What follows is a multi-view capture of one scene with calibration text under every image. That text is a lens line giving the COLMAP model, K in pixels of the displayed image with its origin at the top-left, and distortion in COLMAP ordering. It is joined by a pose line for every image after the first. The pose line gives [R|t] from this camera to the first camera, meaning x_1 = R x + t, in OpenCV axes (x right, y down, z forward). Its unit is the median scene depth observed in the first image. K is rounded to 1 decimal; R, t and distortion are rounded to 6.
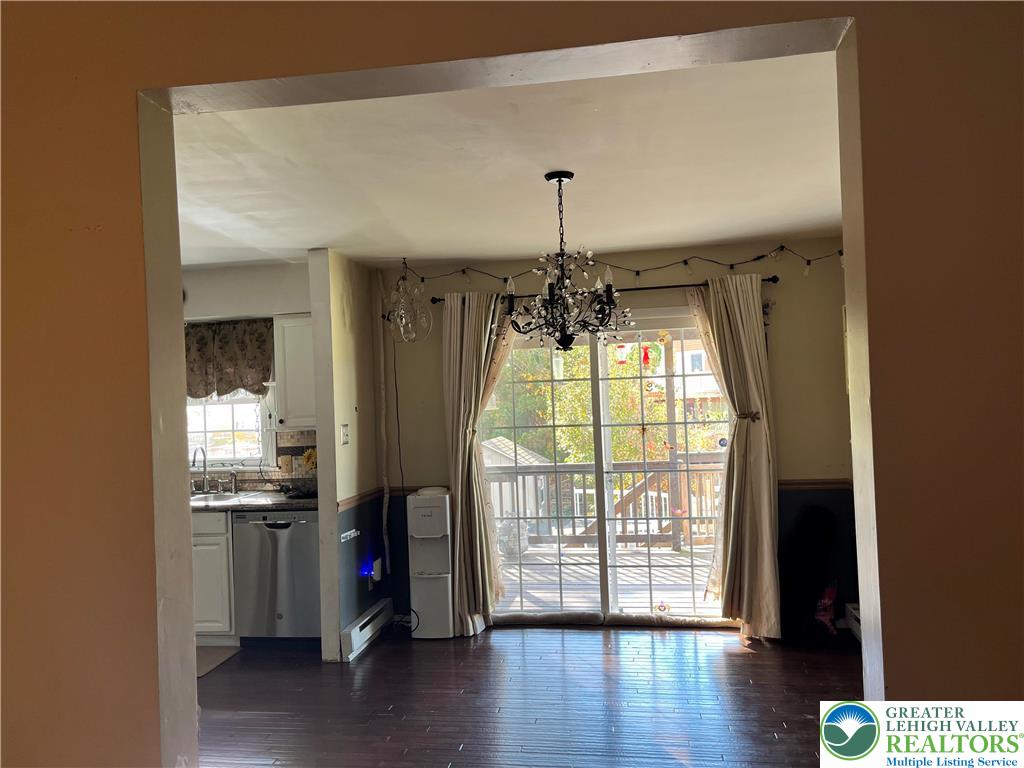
lens RADIAL K [[771.2, 0, 512.0], [0, 771.2, 384.0], [0, 0, 1]] dist [0.070301, -0.087094]
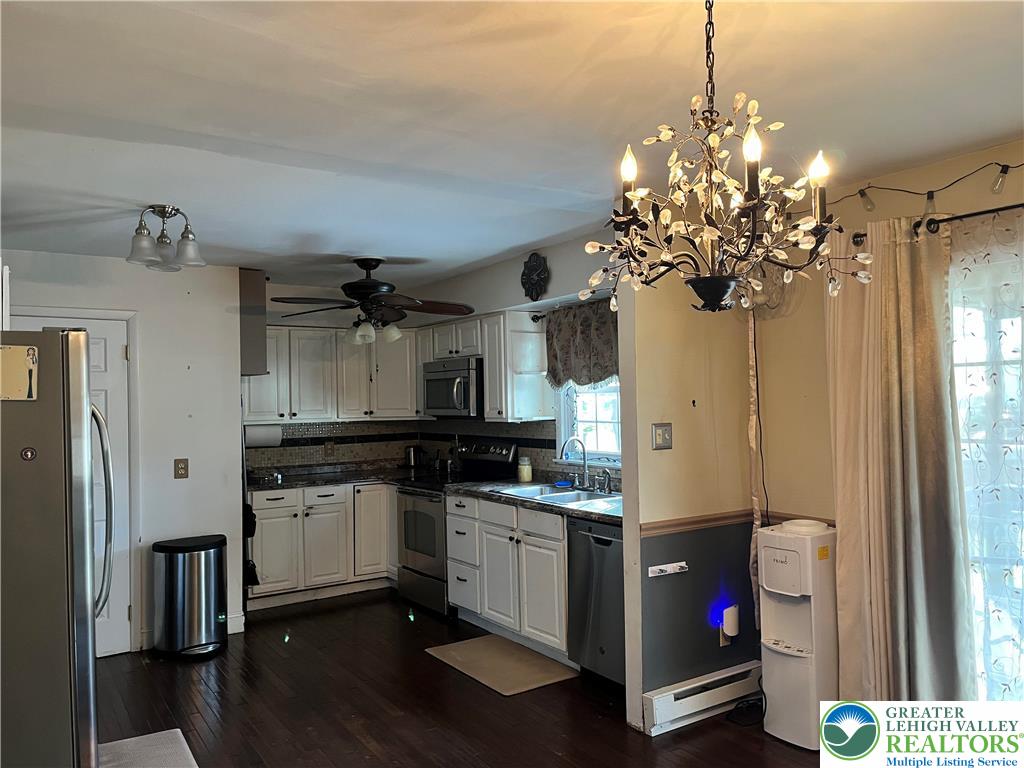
lens RADIAL K [[771.2, 0, 512.0], [0, 771.2, 384.0], [0, 0, 1]] dist [0.070301, -0.087094]
pose [[0.676877, 0.009078, -0.736041, 0.218593], [0.011269, 0.999679, 0.022692, -0.004909], [0.736010, -0.023654, 0.676557, 0.337584]]
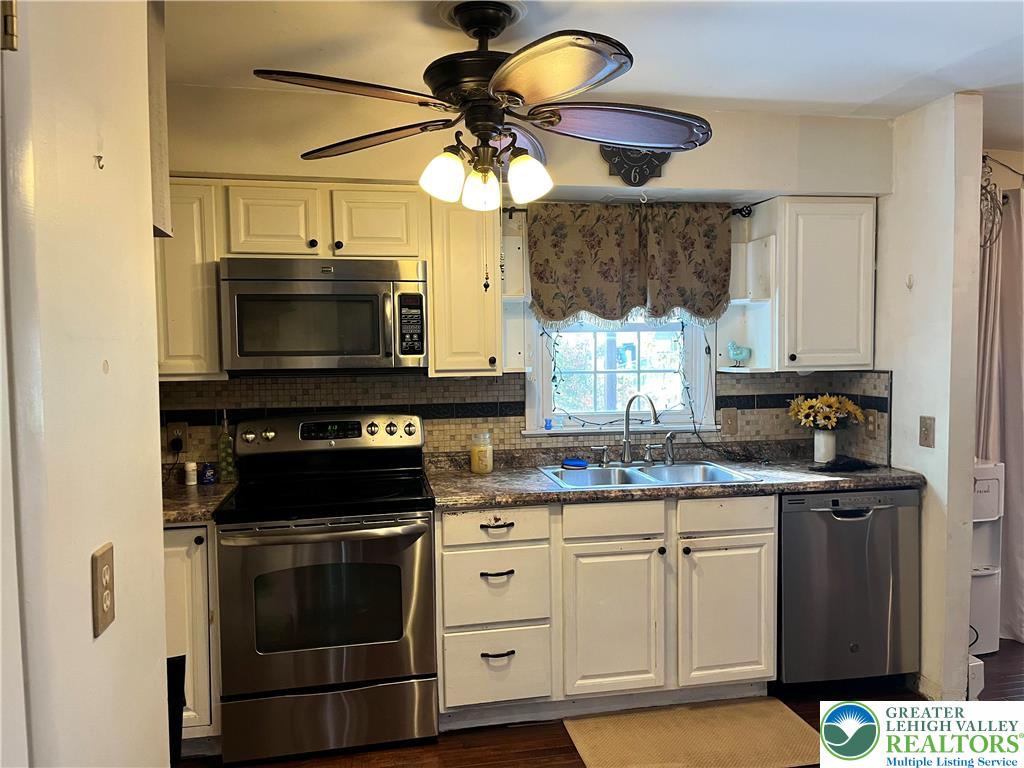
lens RADIAL K [[808.7, 0, 512.0], [0, 808.7, 384.0], [0, 0, 1]] dist [0.074584, -0.103450]
pose [[0.933185, 0.009520, 0.359271, -0.752430], [-0.032895, 0.997715, 0.059007, 0.036121], [-0.357888, -0.066882, 0.931366, 0.415624]]
